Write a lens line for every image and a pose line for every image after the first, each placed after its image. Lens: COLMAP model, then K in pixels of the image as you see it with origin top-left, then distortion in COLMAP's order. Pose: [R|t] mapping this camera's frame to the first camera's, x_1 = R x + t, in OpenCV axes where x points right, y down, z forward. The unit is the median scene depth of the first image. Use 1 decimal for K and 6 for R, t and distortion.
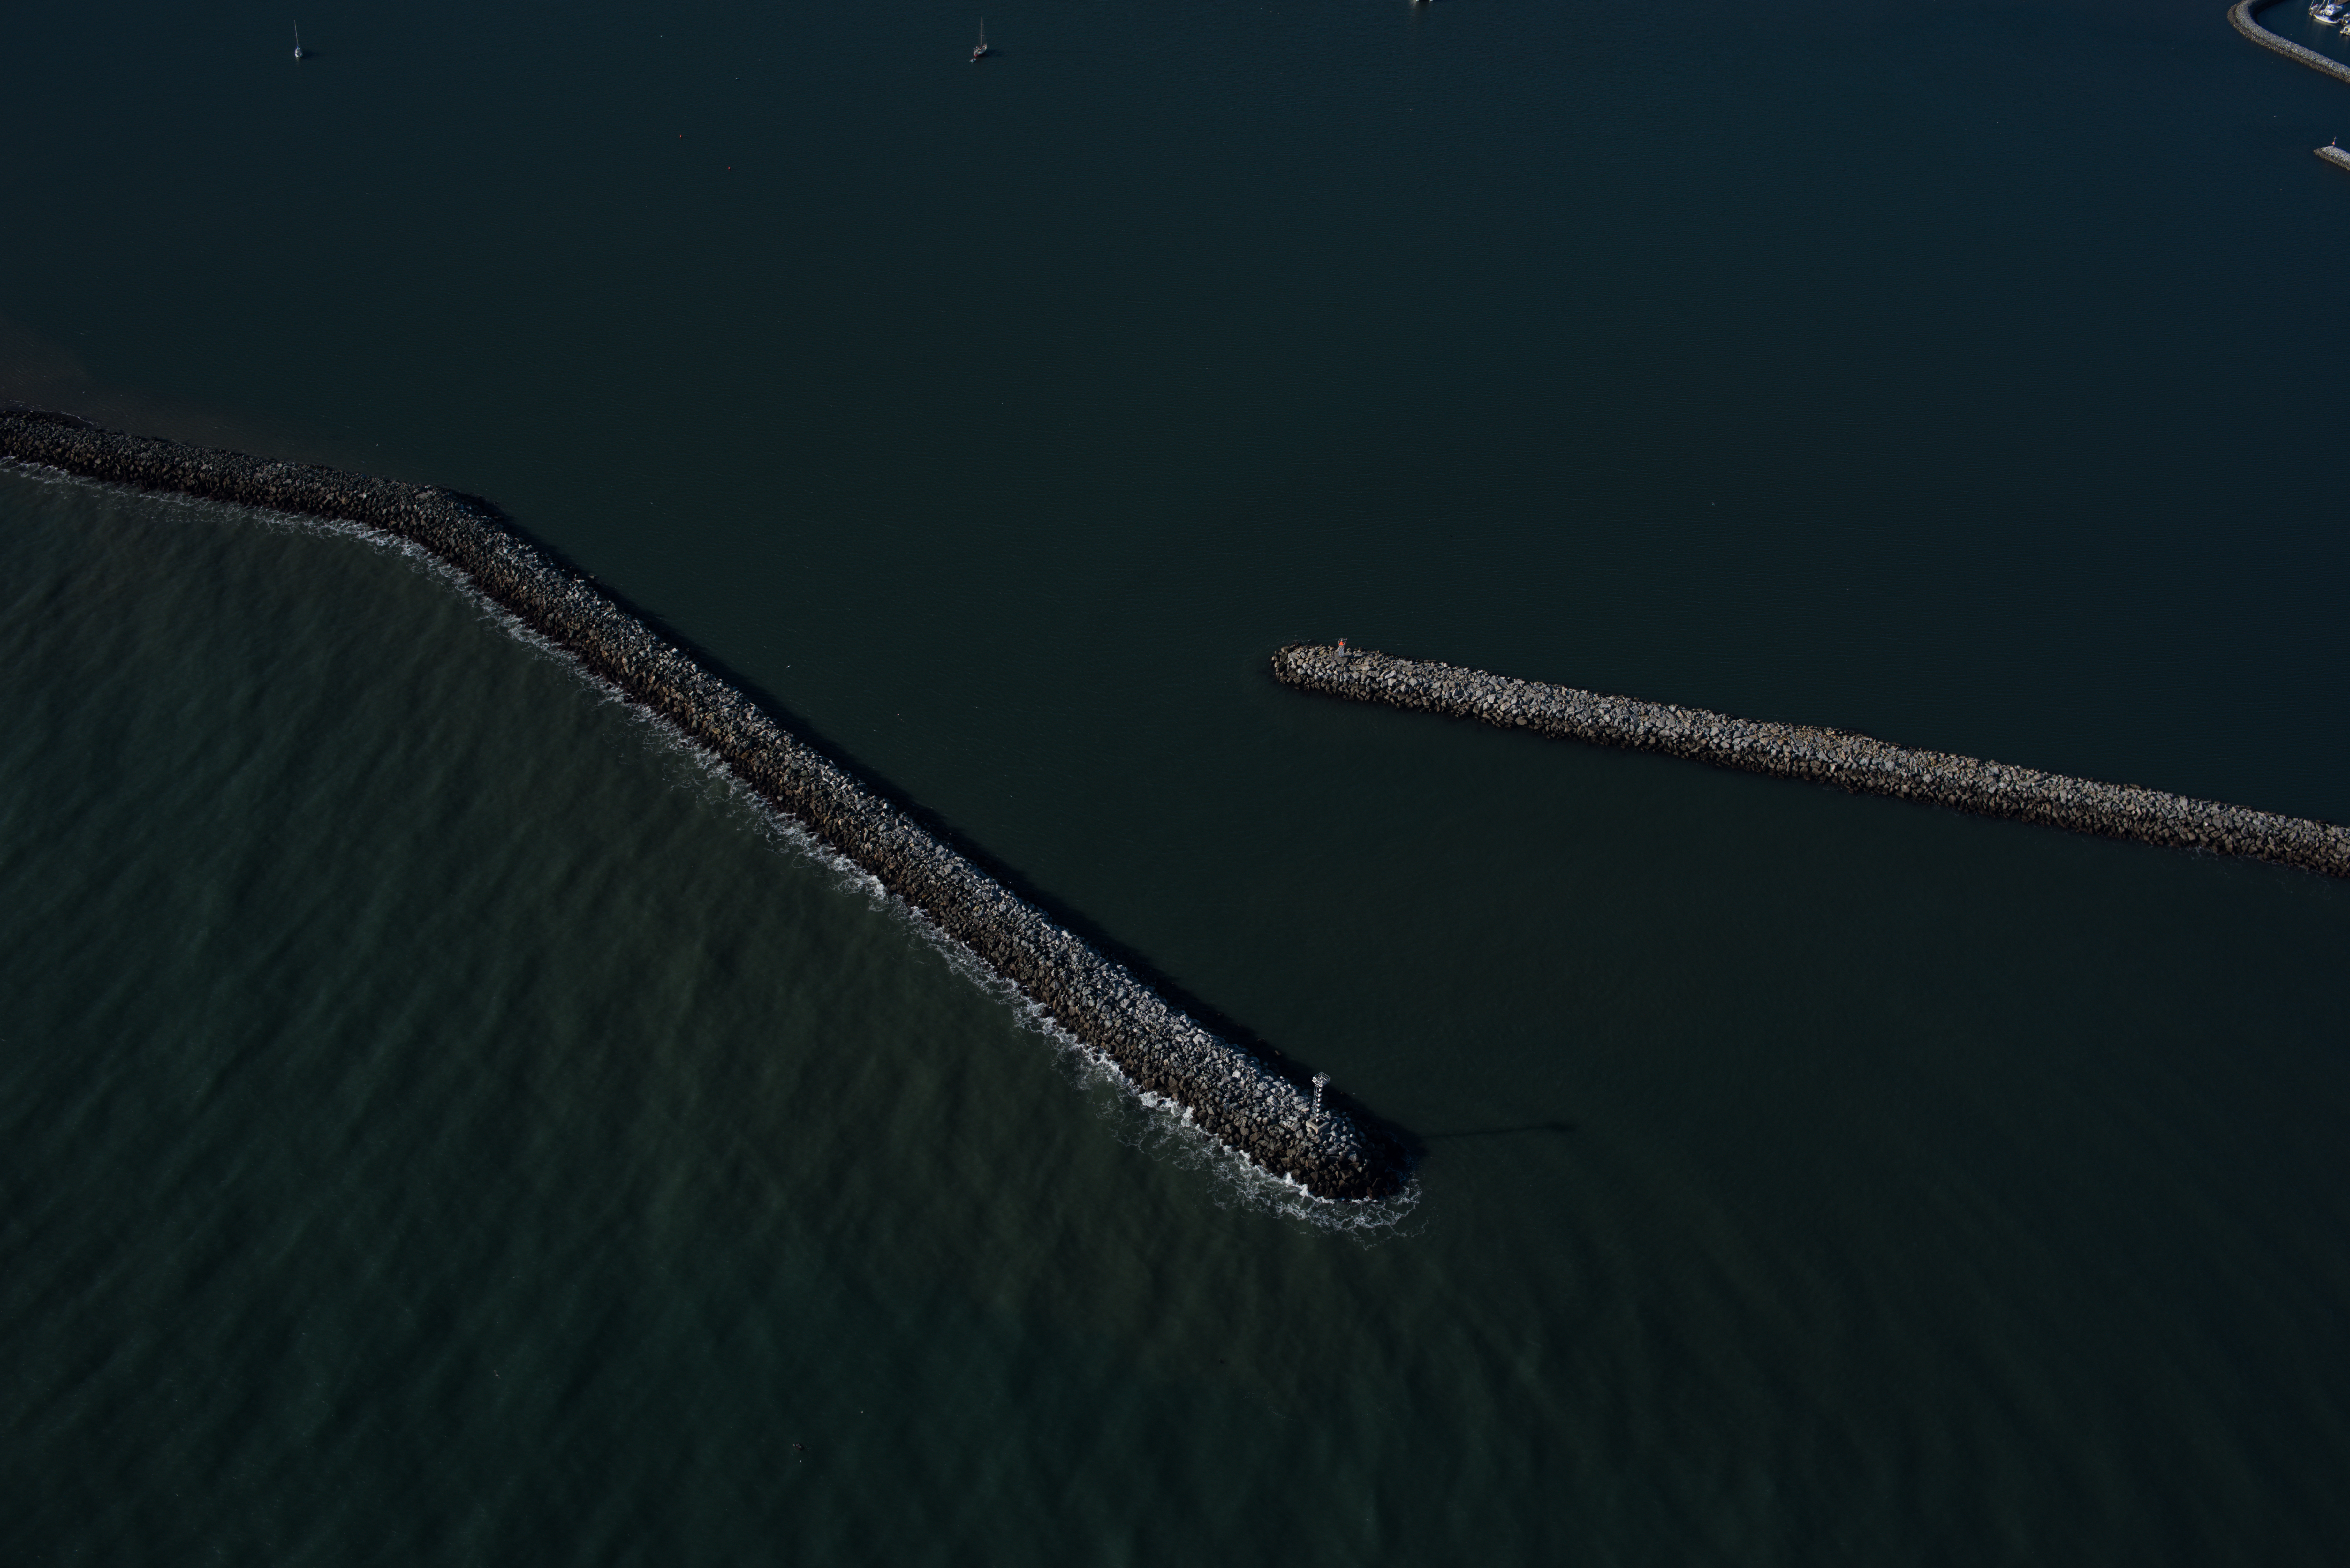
lens RADIAL K [[2695.0, 0, 1175.0], [0, 2695.0, 784.0], [0, 0, 1]] dist [-0.121168, 0.152293]
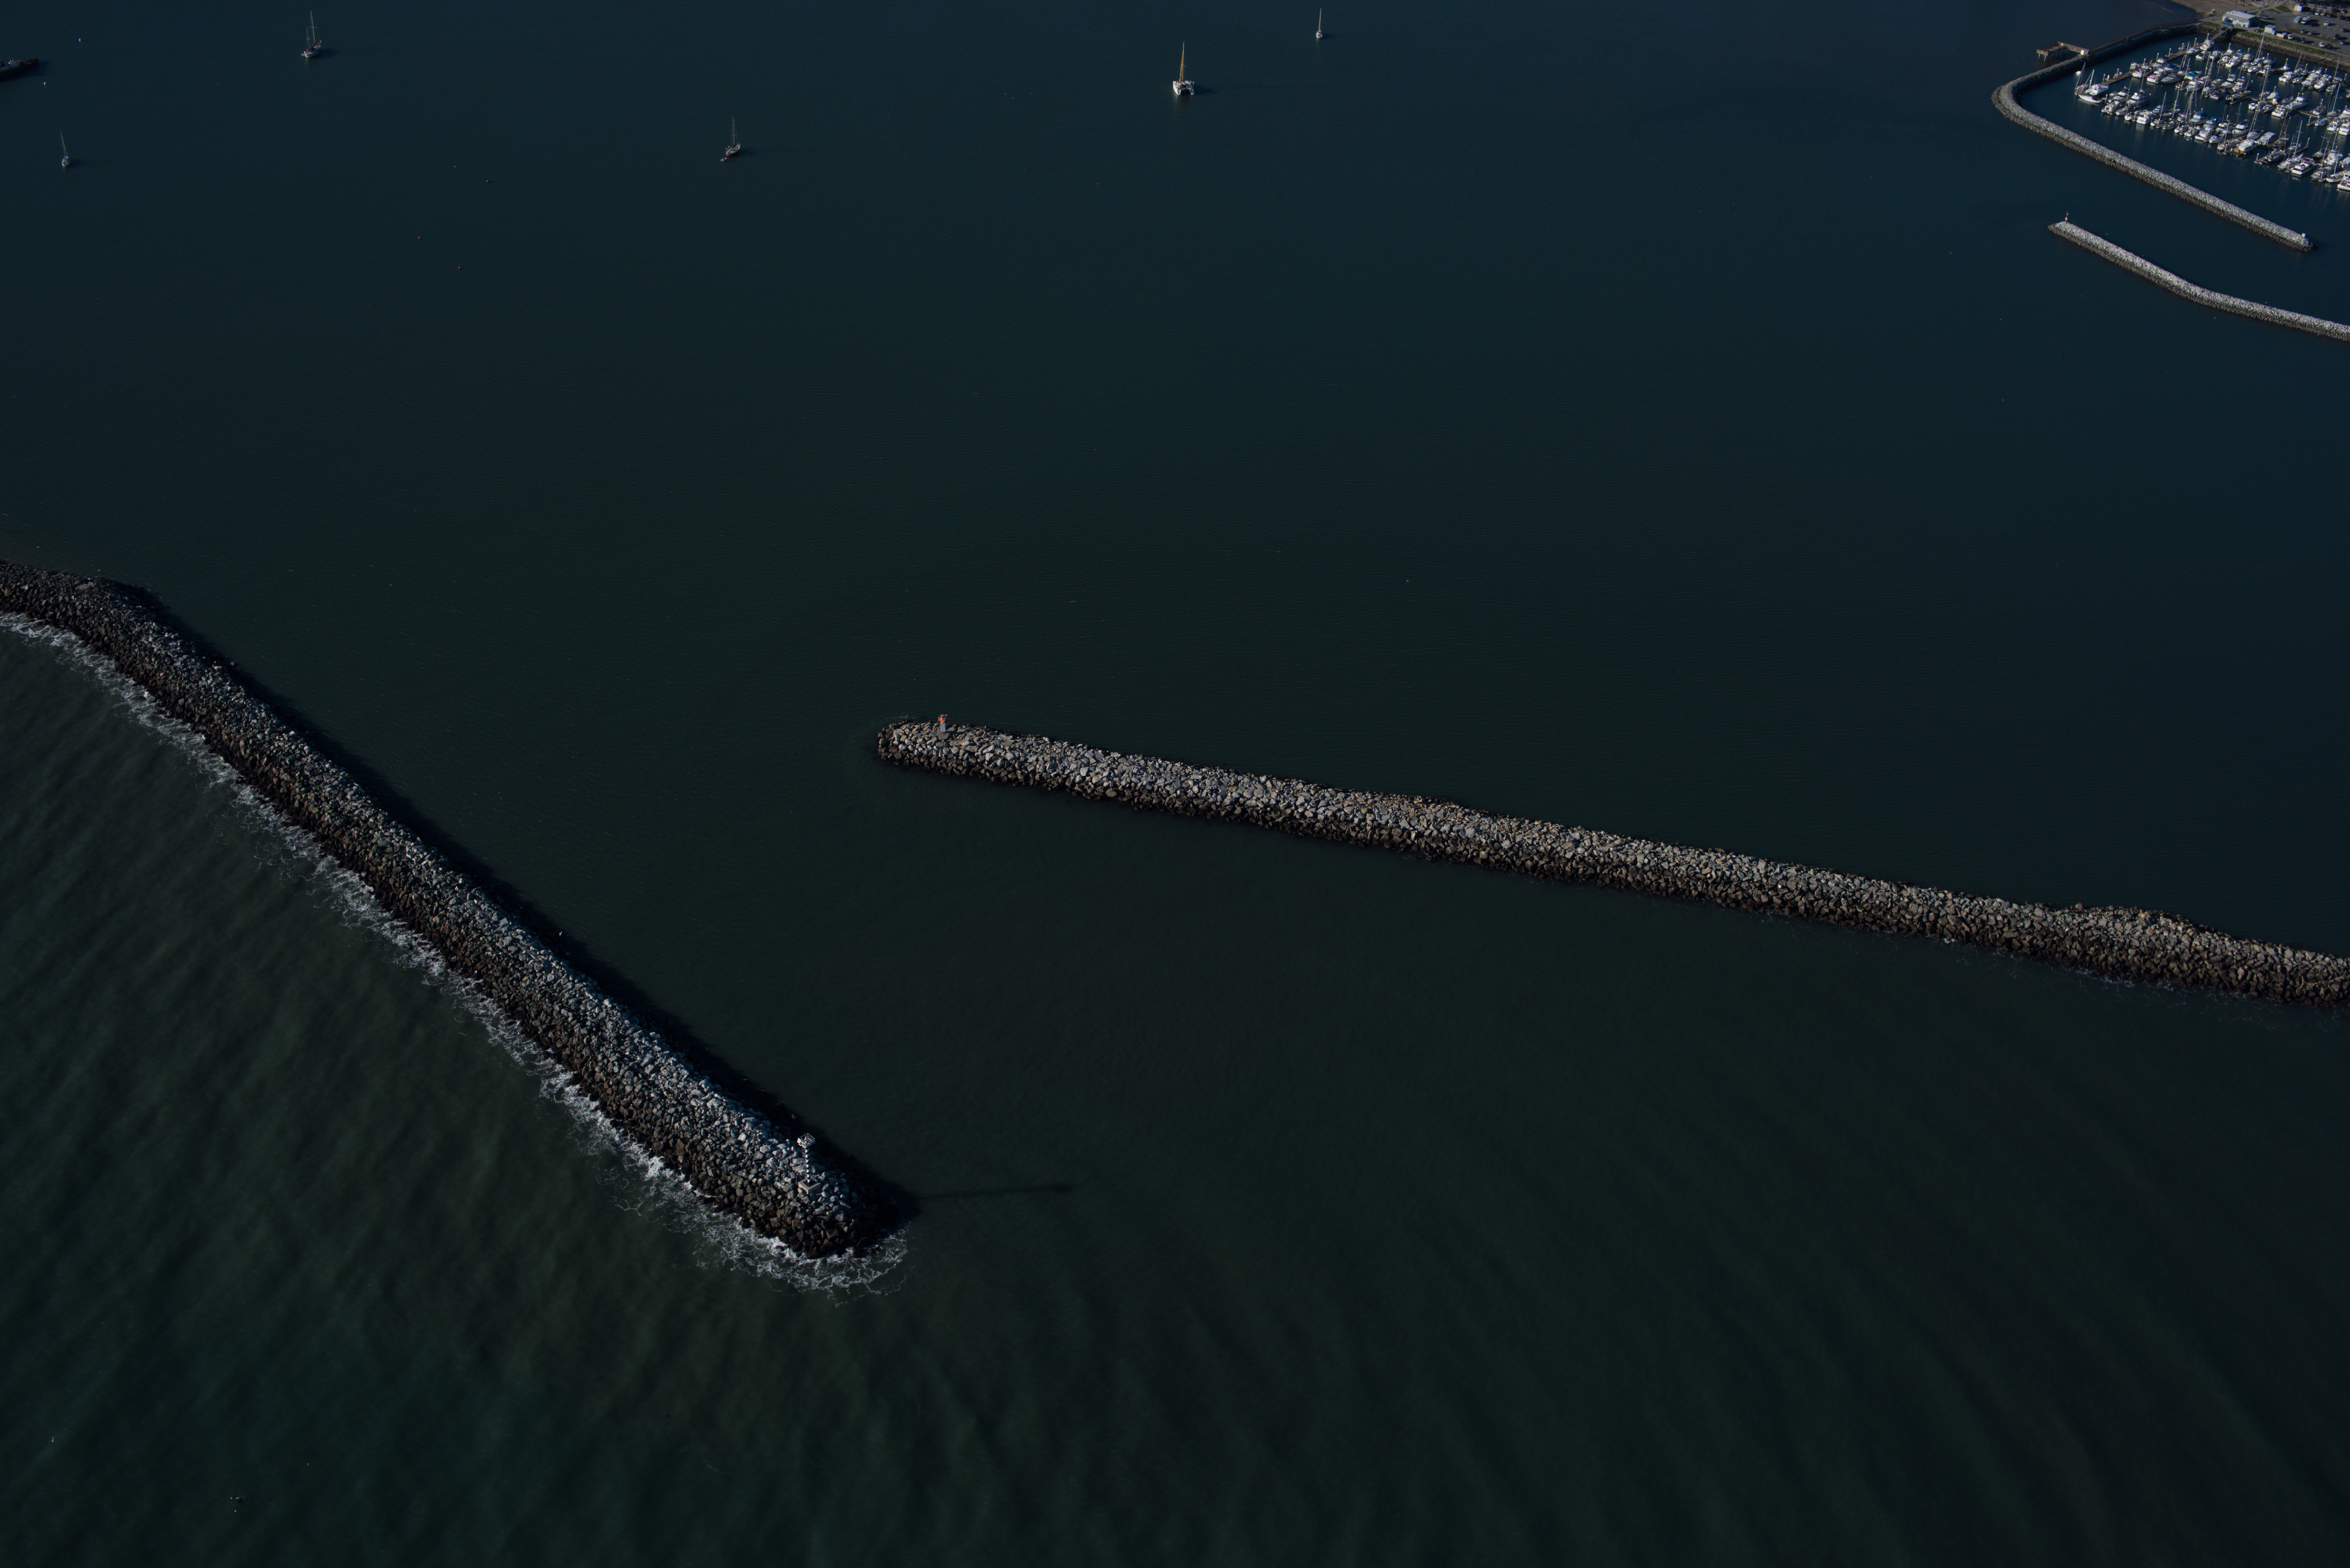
lens RADIAL K [[2695.0, 0, 1175.0], [0, 2695.0, 784.0], [0, 0, 1]] dist [-0.121168, 0.152293]
pose [[0.999892, -0.010774, -0.009958, 0.166580], [0.010404, 0.999279, -0.036526, 0.010808], [0.010344, 0.036418, 0.999283, -0.016417]]
